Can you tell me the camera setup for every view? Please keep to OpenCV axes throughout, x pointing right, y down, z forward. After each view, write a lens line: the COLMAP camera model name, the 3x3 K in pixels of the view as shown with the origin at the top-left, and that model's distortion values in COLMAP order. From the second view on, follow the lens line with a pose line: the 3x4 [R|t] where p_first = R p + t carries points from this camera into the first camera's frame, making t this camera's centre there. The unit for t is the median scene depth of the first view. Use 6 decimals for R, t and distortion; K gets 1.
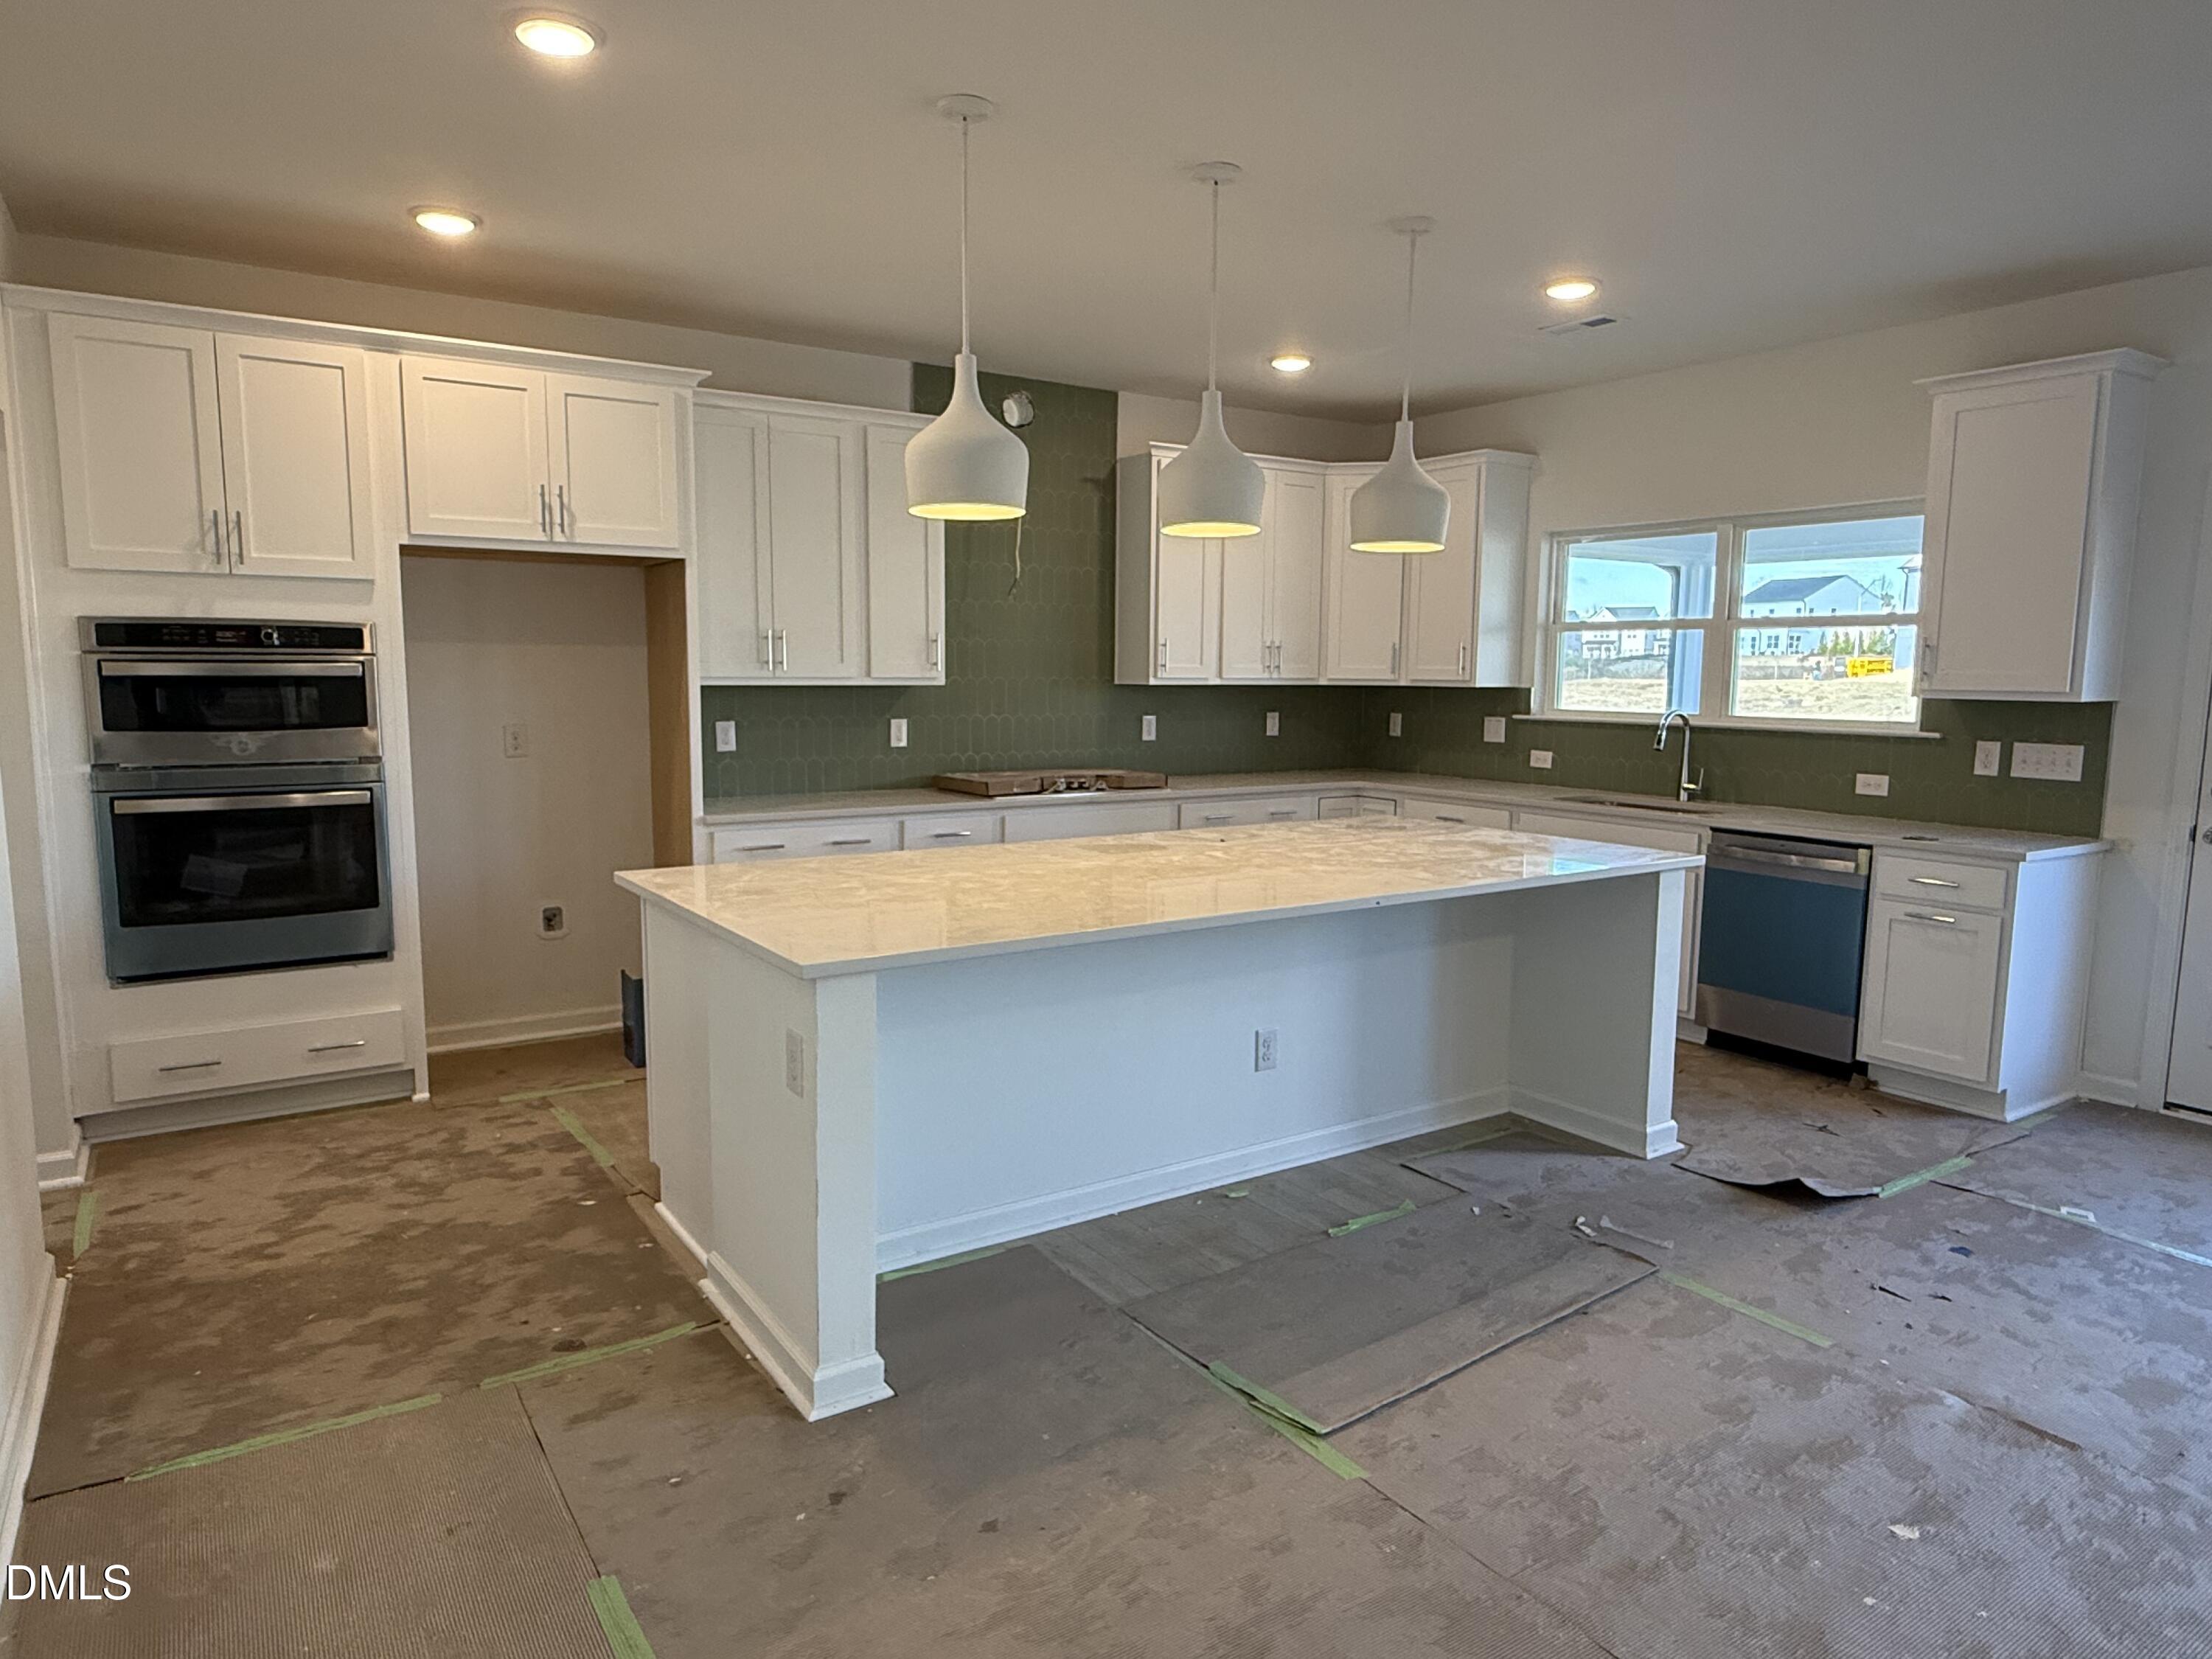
lens RADIAL K [[1358.4, 0, 1106.0], [0, 1358.4, 829.5], [0, 0, 1]] dist [-0.005041, 0.003134]
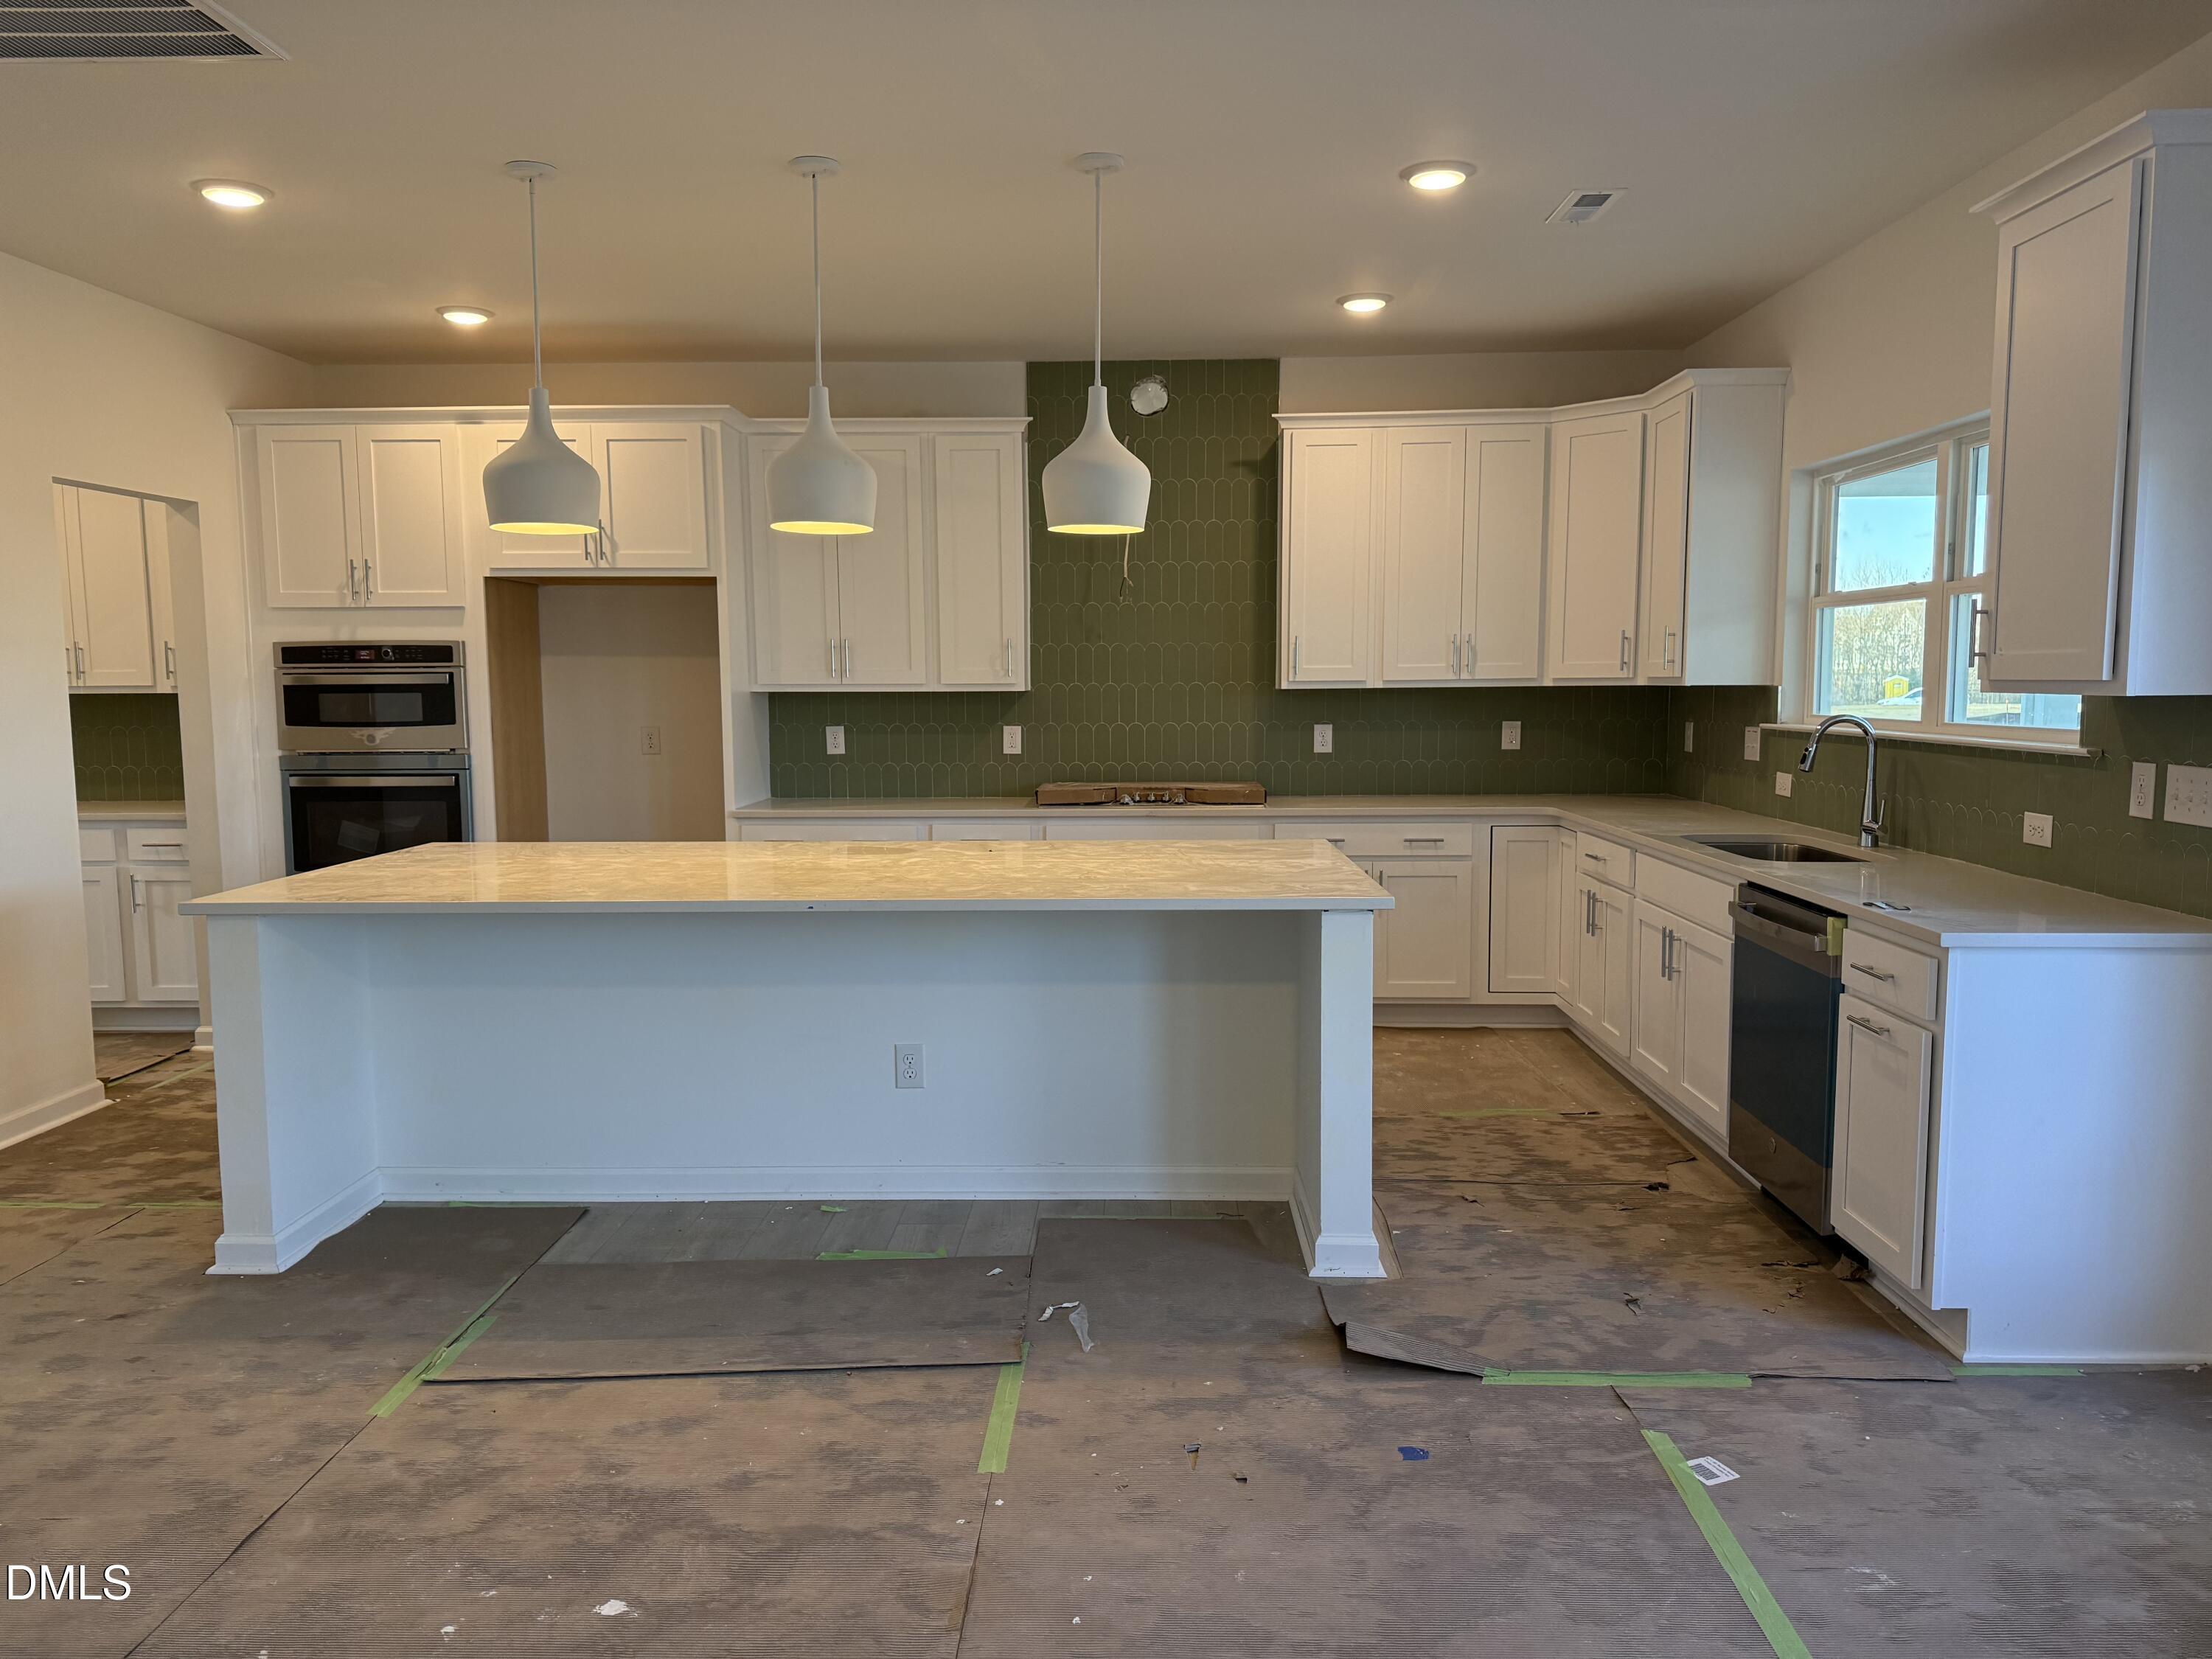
lens RADIAL K [[1536.4, 0, 1106.0], [0, 1536.4, 829.5], [0, 0, 1]] dist [0.097302, -0.131636]
pose [[0.817207, 0.042679, -0.574762, 0.761622], [-0.055416, 0.998453, -0.004651, -0.005928], [0.573674, 0.035652, 0.818307, 0.172117]]
